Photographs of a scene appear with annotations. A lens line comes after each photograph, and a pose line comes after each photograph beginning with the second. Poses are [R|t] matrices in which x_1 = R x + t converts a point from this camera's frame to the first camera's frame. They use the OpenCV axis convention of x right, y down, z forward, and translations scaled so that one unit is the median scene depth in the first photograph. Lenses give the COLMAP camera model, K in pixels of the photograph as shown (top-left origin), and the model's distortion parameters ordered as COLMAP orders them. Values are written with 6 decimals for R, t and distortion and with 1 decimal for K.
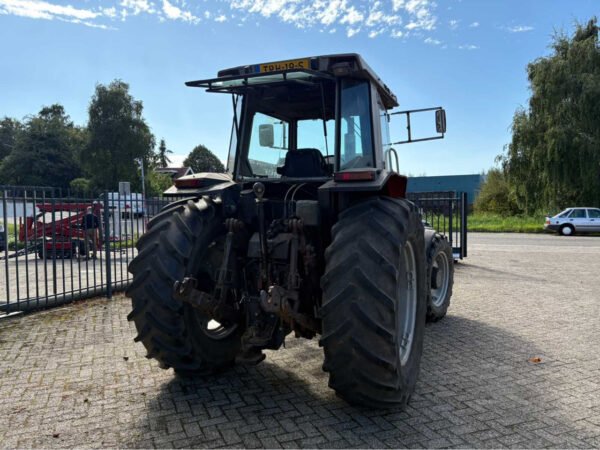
lens RADIAL K [[451.7, 0, 301.3], [0, 451.7, 223.4], [0, 0, 1]] dist [0.064376, -0.071182]
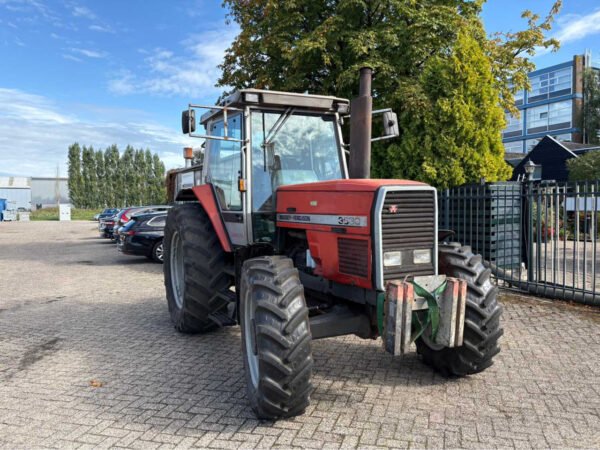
lens RADIAL K [[451.7, 0, 301.3], [0, 451.7, 223.4], [0, 0, 1]] dist [0.064376, -0.071182]
pose [[-0.646796, 0.047079, -0.761209, 0.993774], [-0.008535, 0.997584, 0.068950, -0.088796], [0.762615, 0.051094, -0.644831, 2.018730]]
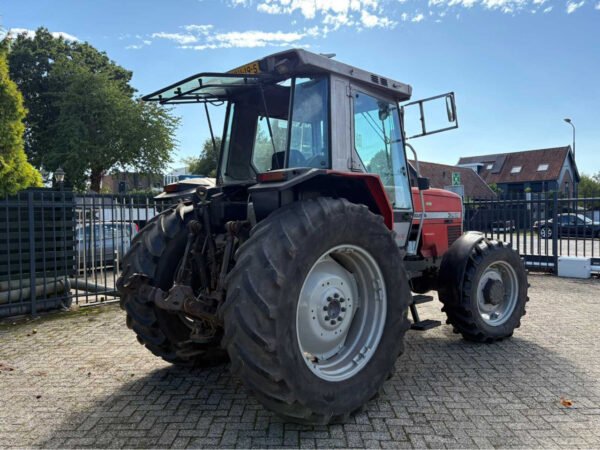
lens RADIAL K [[451.7, 0, 301.3], [0, 451.7, 223.4], [0, 0, 1]] dist [0.064376, -0.071182]
pose [[0.917190, 0.003715, -0.398432, 0.439275], [-0.007580, 0.999938, -0.008126, 0.002477], [0.398377, 0.010474, 0.917162, 0.110109]]
